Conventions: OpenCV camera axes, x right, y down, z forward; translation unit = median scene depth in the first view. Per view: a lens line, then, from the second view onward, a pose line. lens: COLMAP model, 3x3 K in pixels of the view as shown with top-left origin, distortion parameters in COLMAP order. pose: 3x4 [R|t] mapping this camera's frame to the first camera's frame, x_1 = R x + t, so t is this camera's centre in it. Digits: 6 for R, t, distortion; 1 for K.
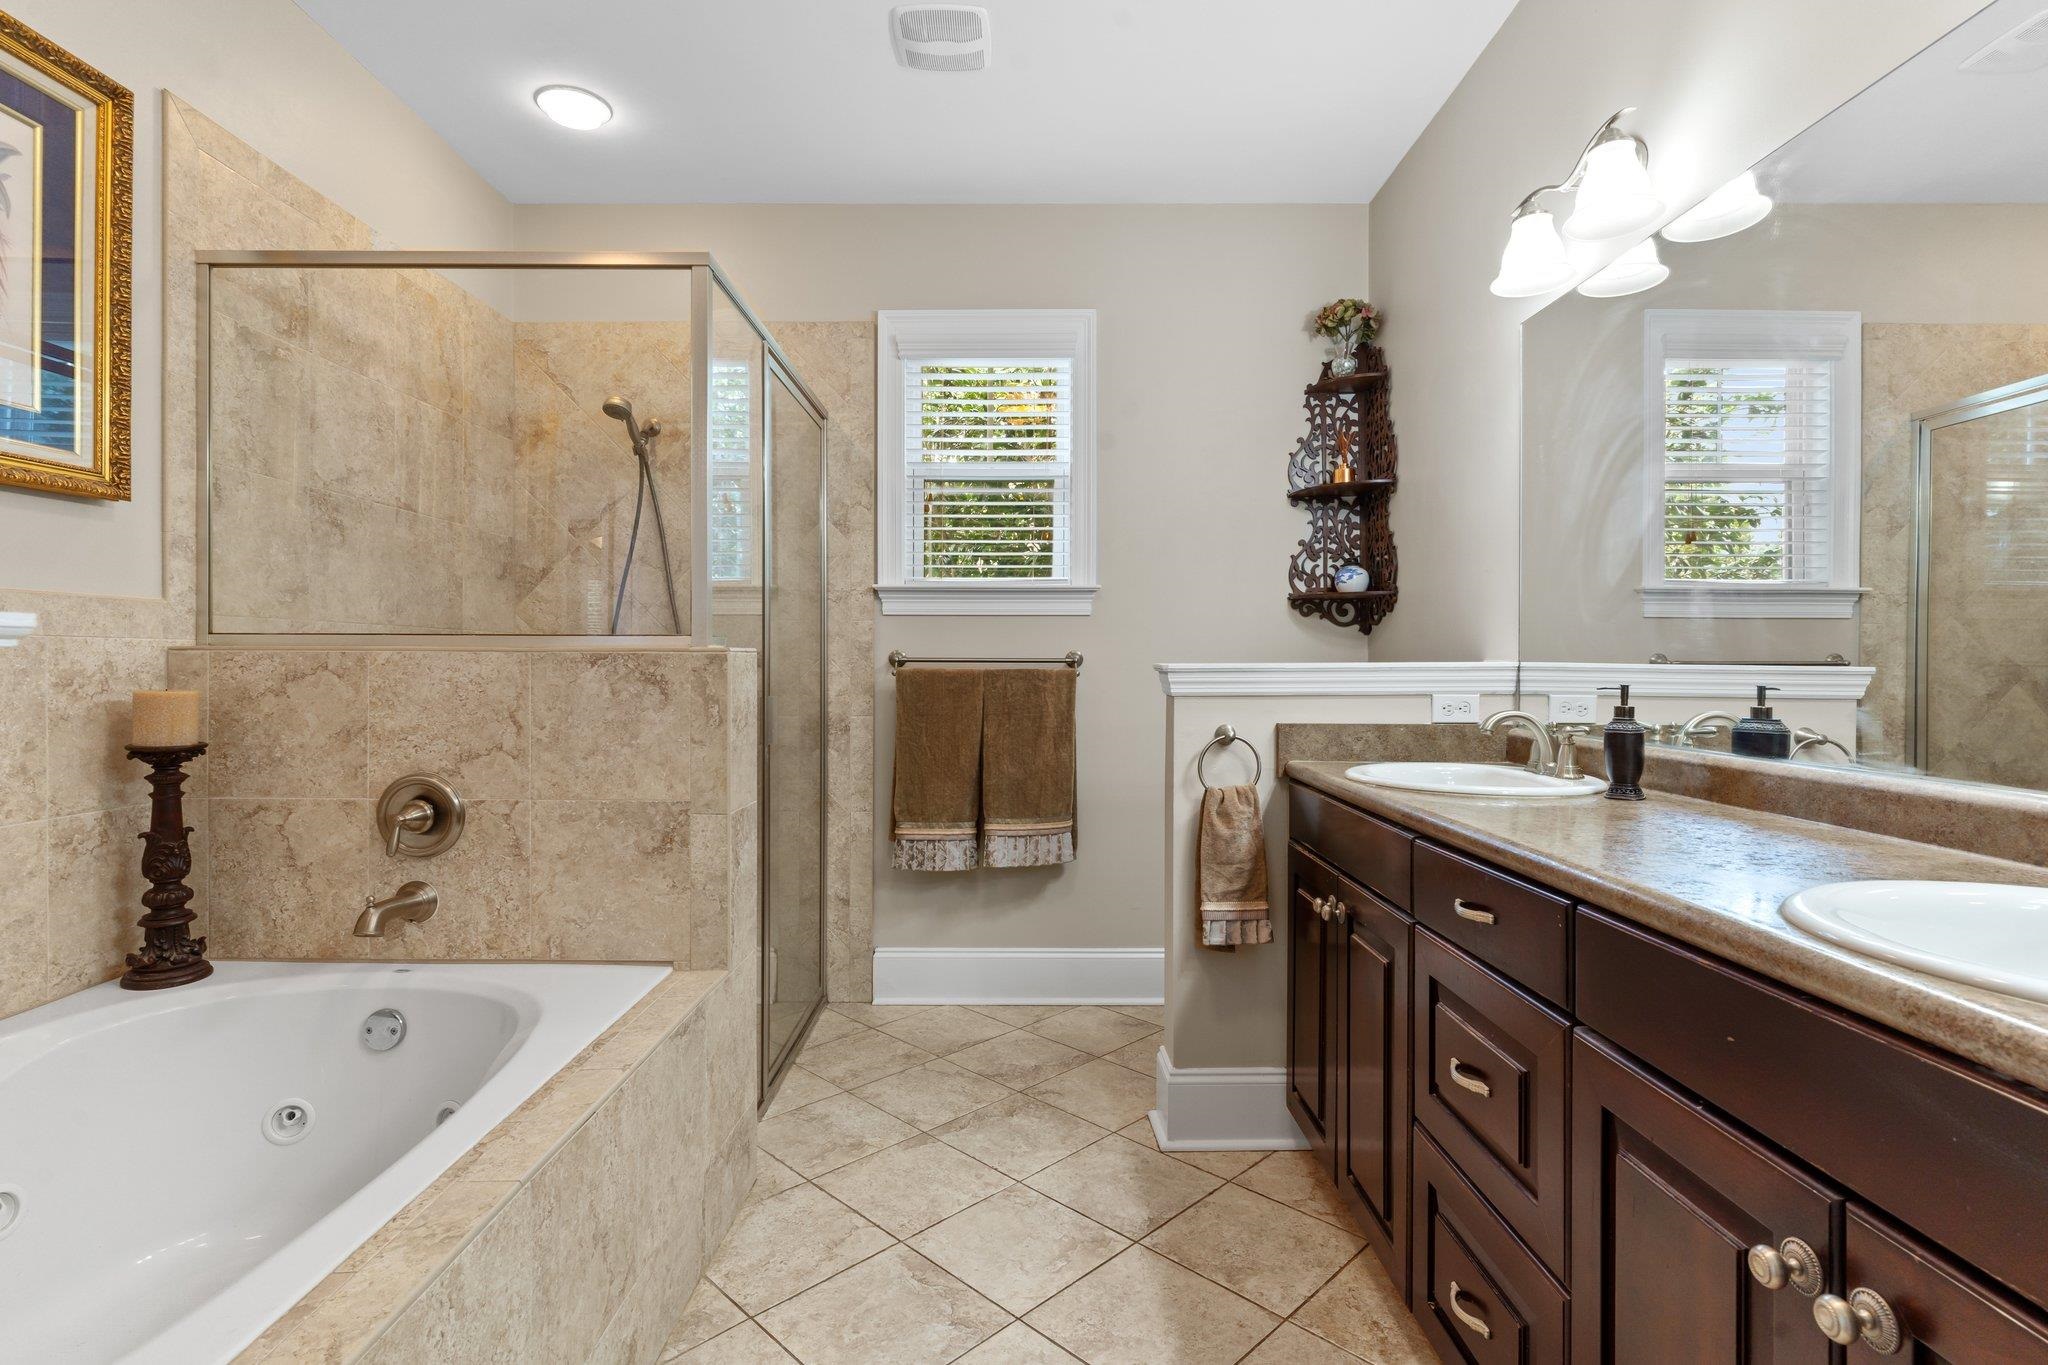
lens RADIAL K [[992.5, 0, 1033.0], [0, 992.5, 673.5], [0, 0, 1]] dist [0.032900, 0.001734]
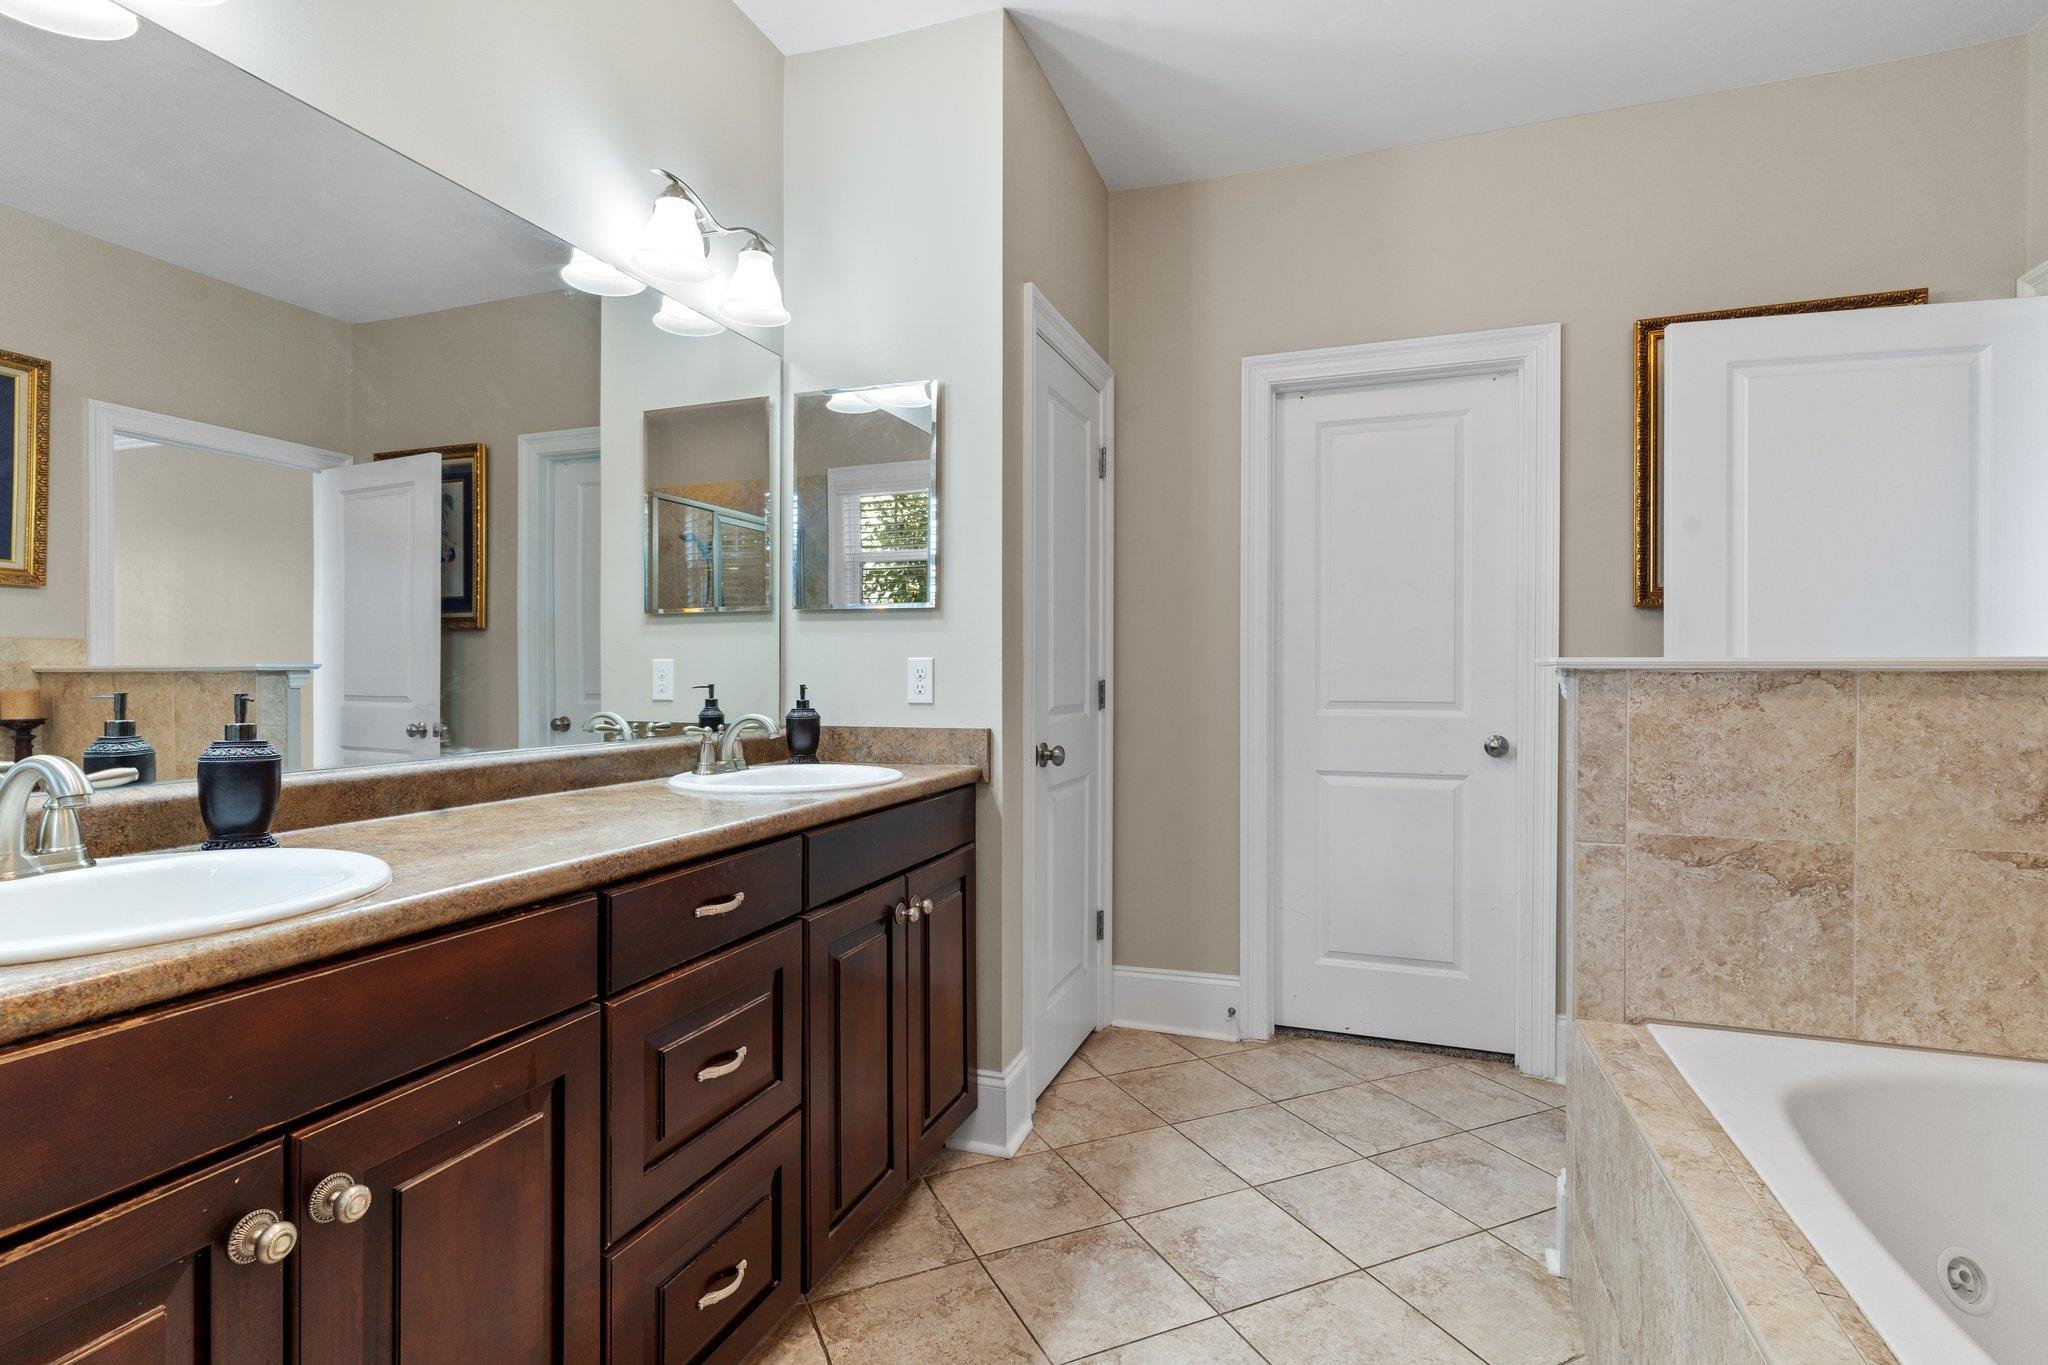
lens RADIAL K [[992.5, 0, 1042.8], [0, 992.5, 674.1], [0, 0, 1]] dist [0.032900, 0.001734]
pose [[-0.941620, -0.004864, 0.336642, -0.243909], [-0.002175, 0.999963, 0.008364, -0.011370], [-0.336670, 0.007143, -0.941596, 2.047798]]
